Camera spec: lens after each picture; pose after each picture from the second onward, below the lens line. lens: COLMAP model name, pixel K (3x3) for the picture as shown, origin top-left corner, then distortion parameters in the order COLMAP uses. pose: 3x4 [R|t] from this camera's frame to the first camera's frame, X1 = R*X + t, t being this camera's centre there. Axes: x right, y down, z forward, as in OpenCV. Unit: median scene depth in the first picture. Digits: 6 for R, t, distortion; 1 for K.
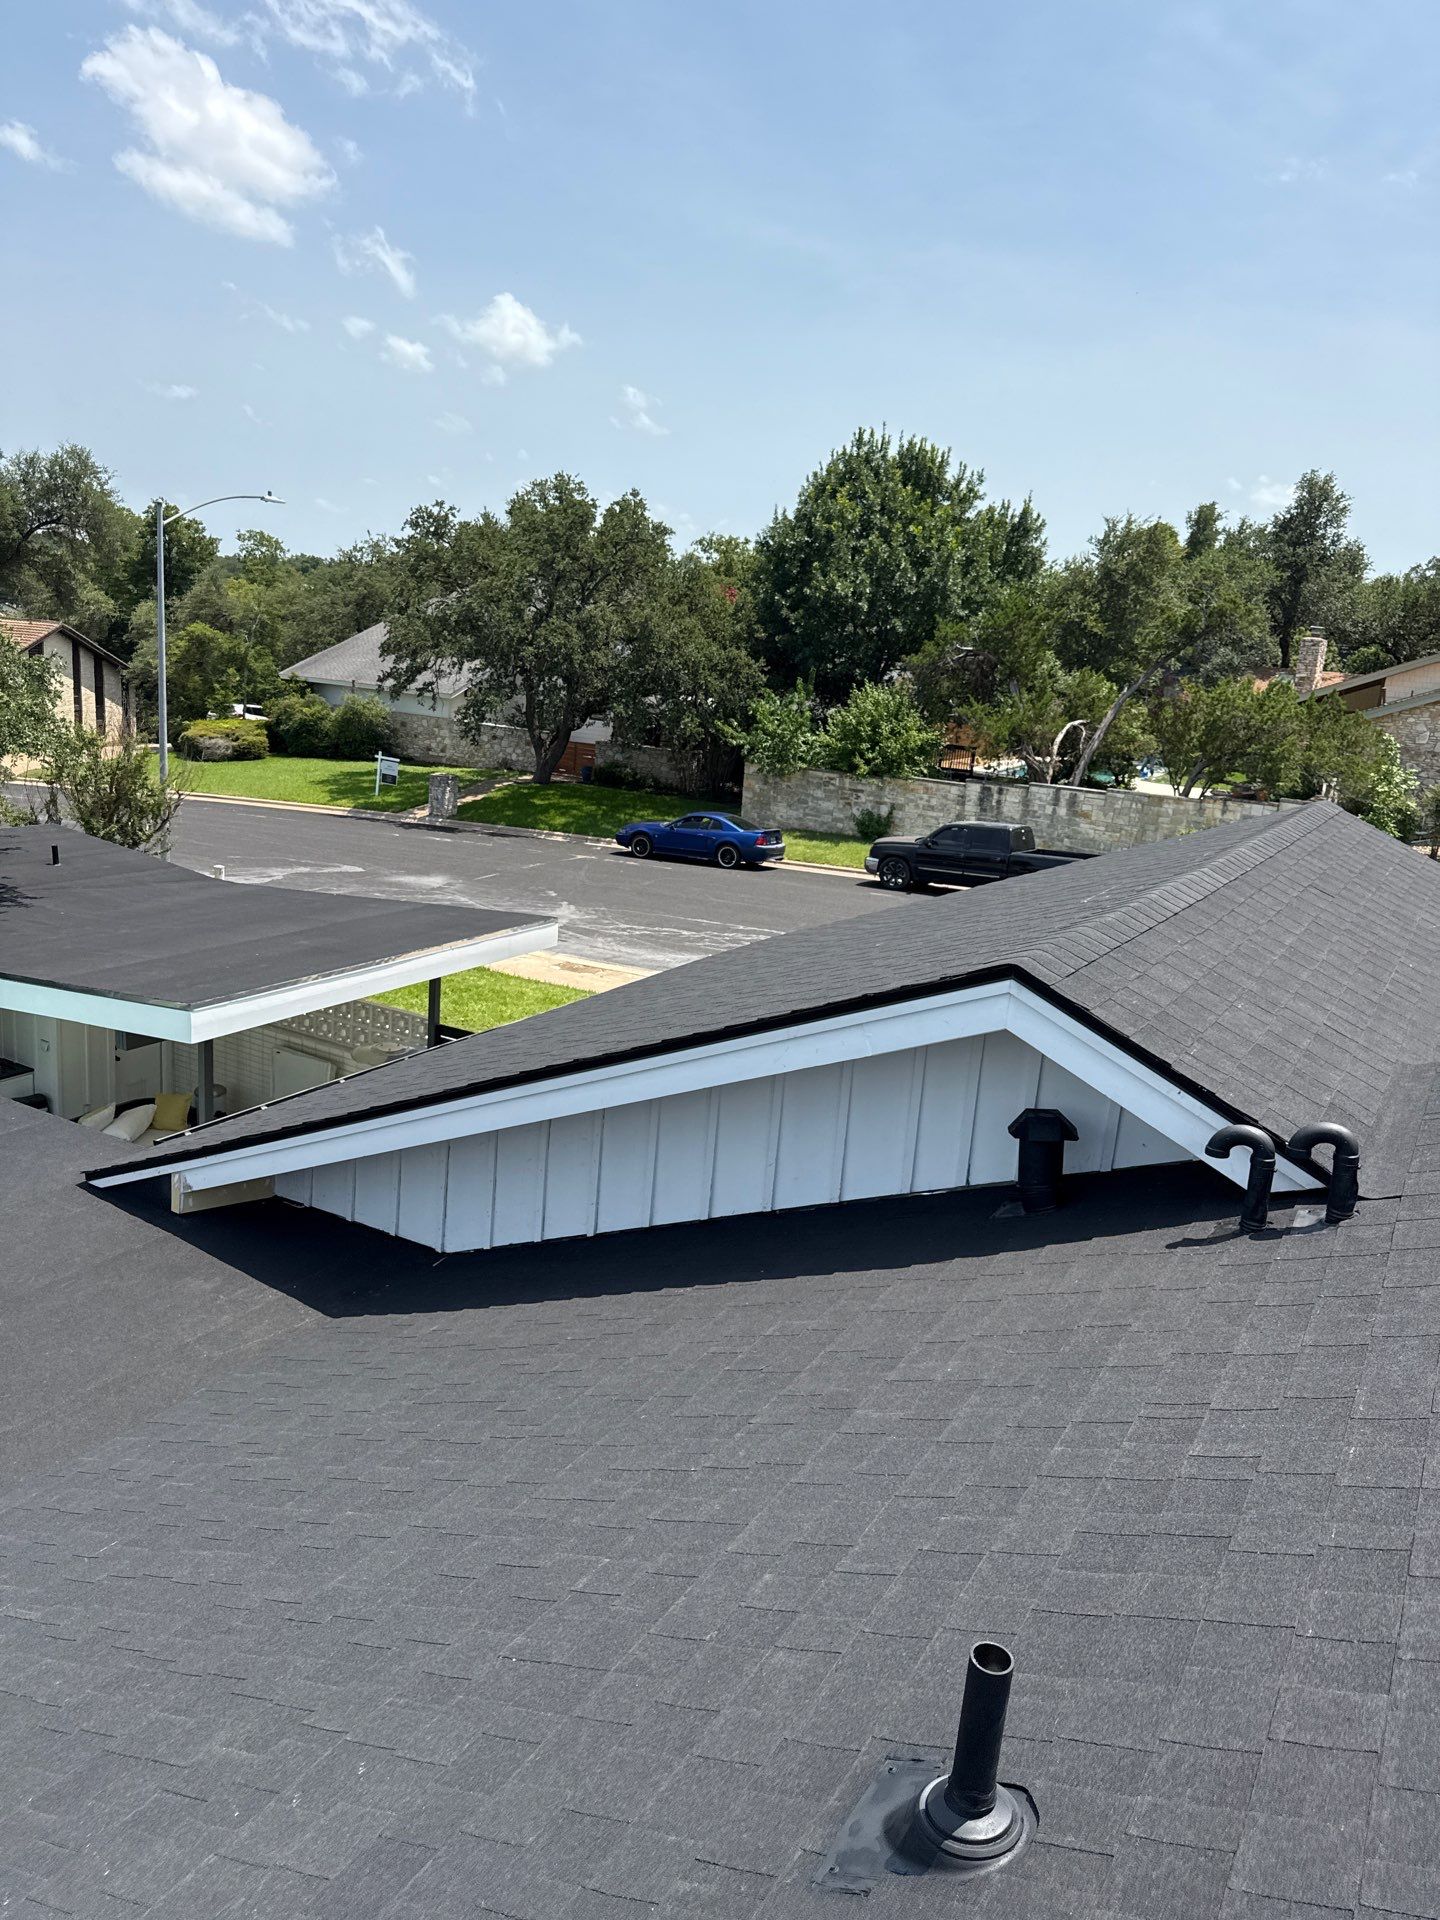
lens RADIAL K [[1290.0, 0, 720.0], [0, 1290.0, 960.0], [0, 0, 1]] dist [0.042376, -0.122708]
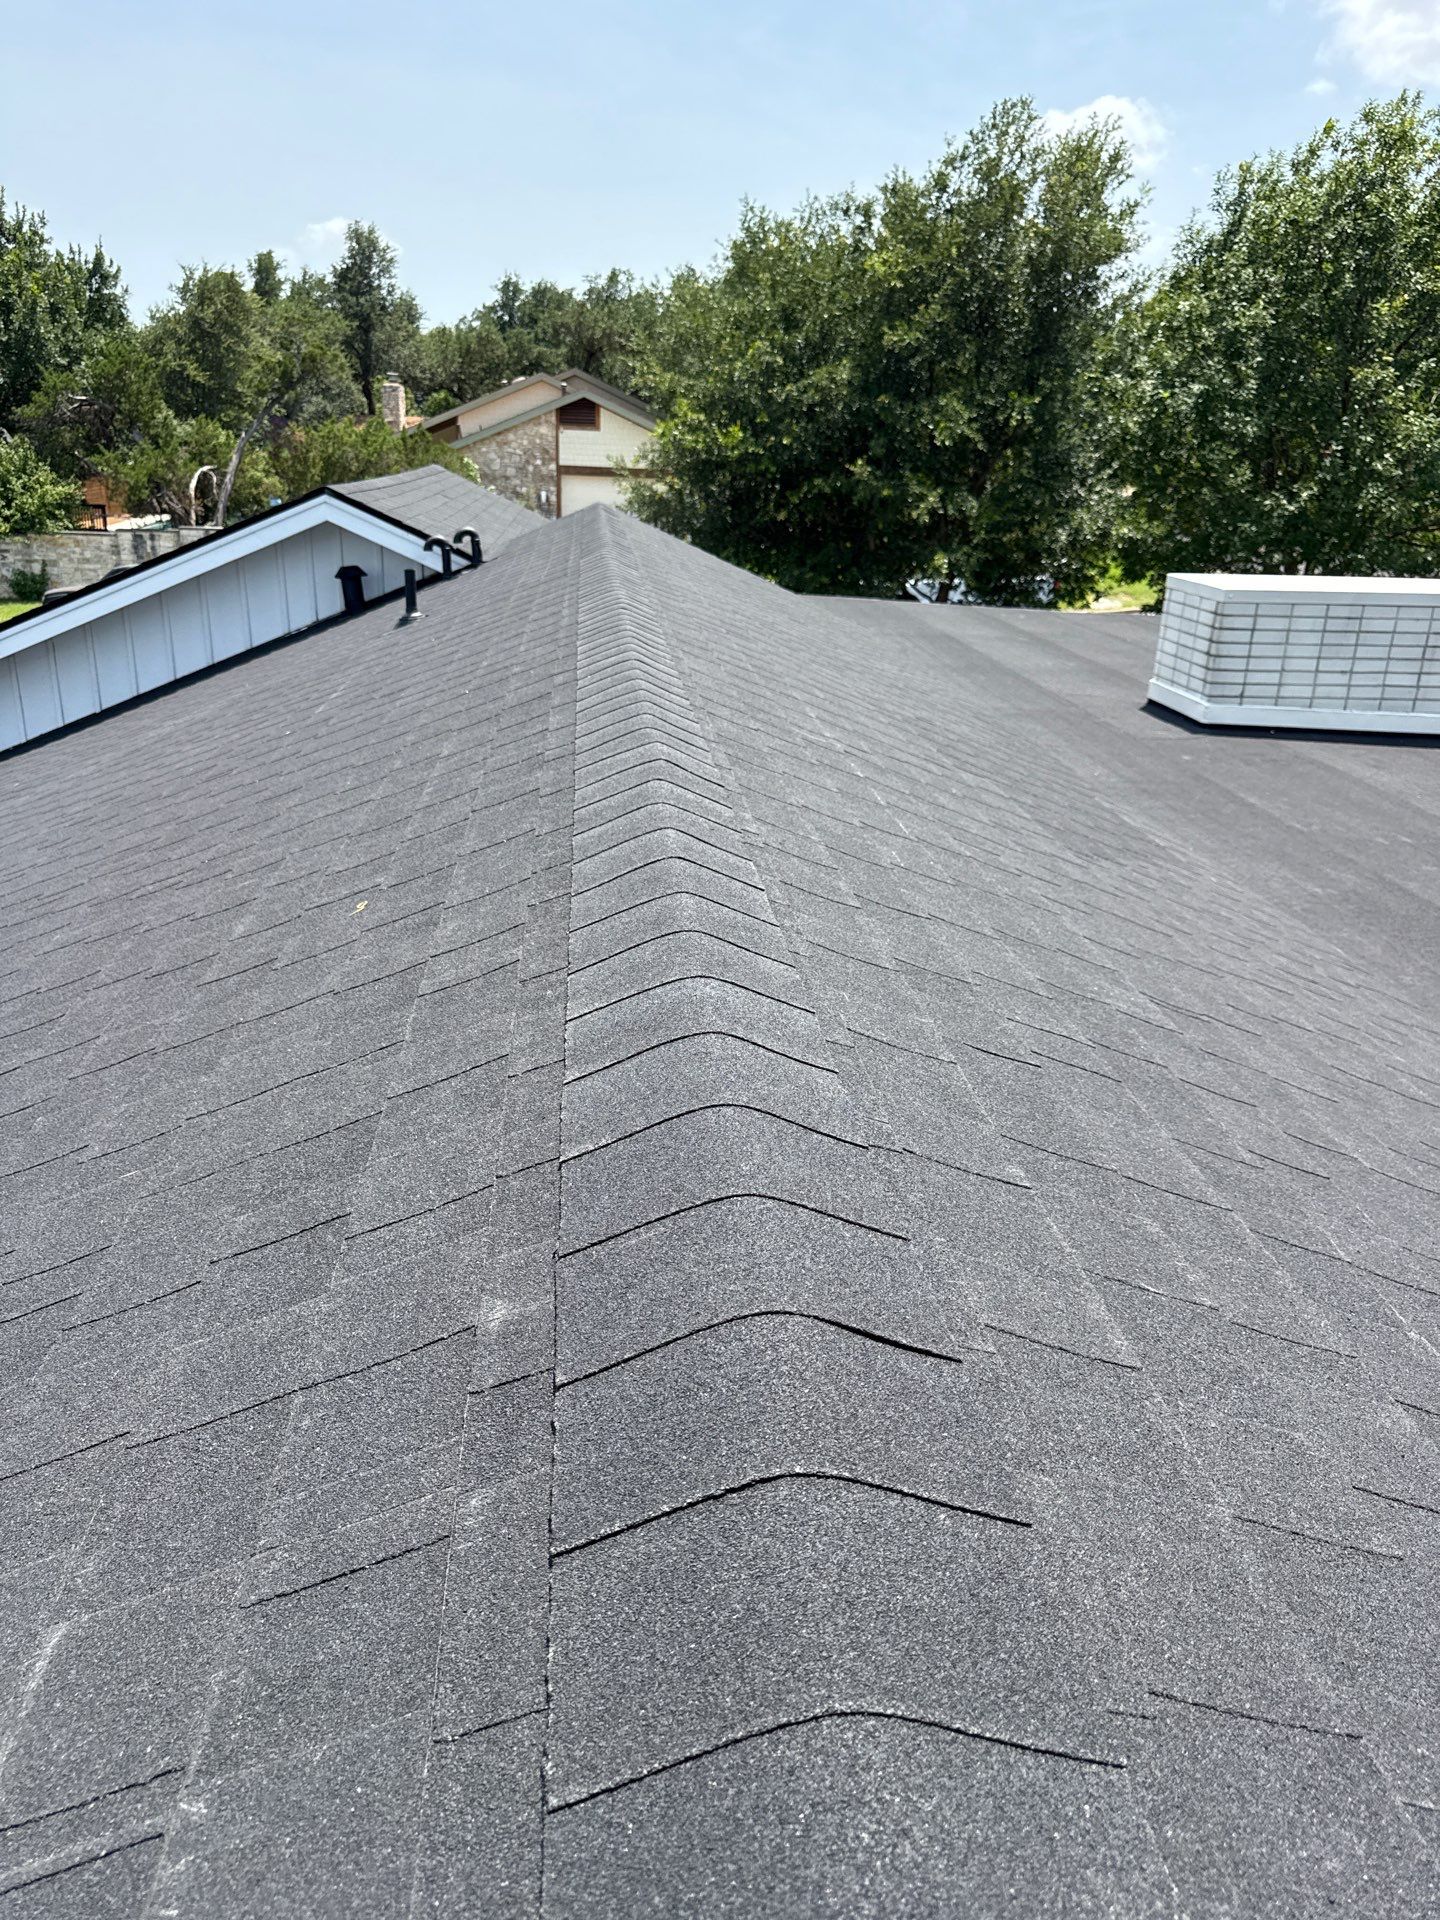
lens RADIAL K [[1332.5, 0, 720.0], [0, 1332.5, 960.0], [0, 0, 1]] dist [0.040883, -0.046472]
pose [[0.798040, -0.258506, 0.544342, -0.092285], [0.175335, 0.963841, 0.200671, 0.058788], [-0.576533, -0.064701, 0.814508, -0.175290]]
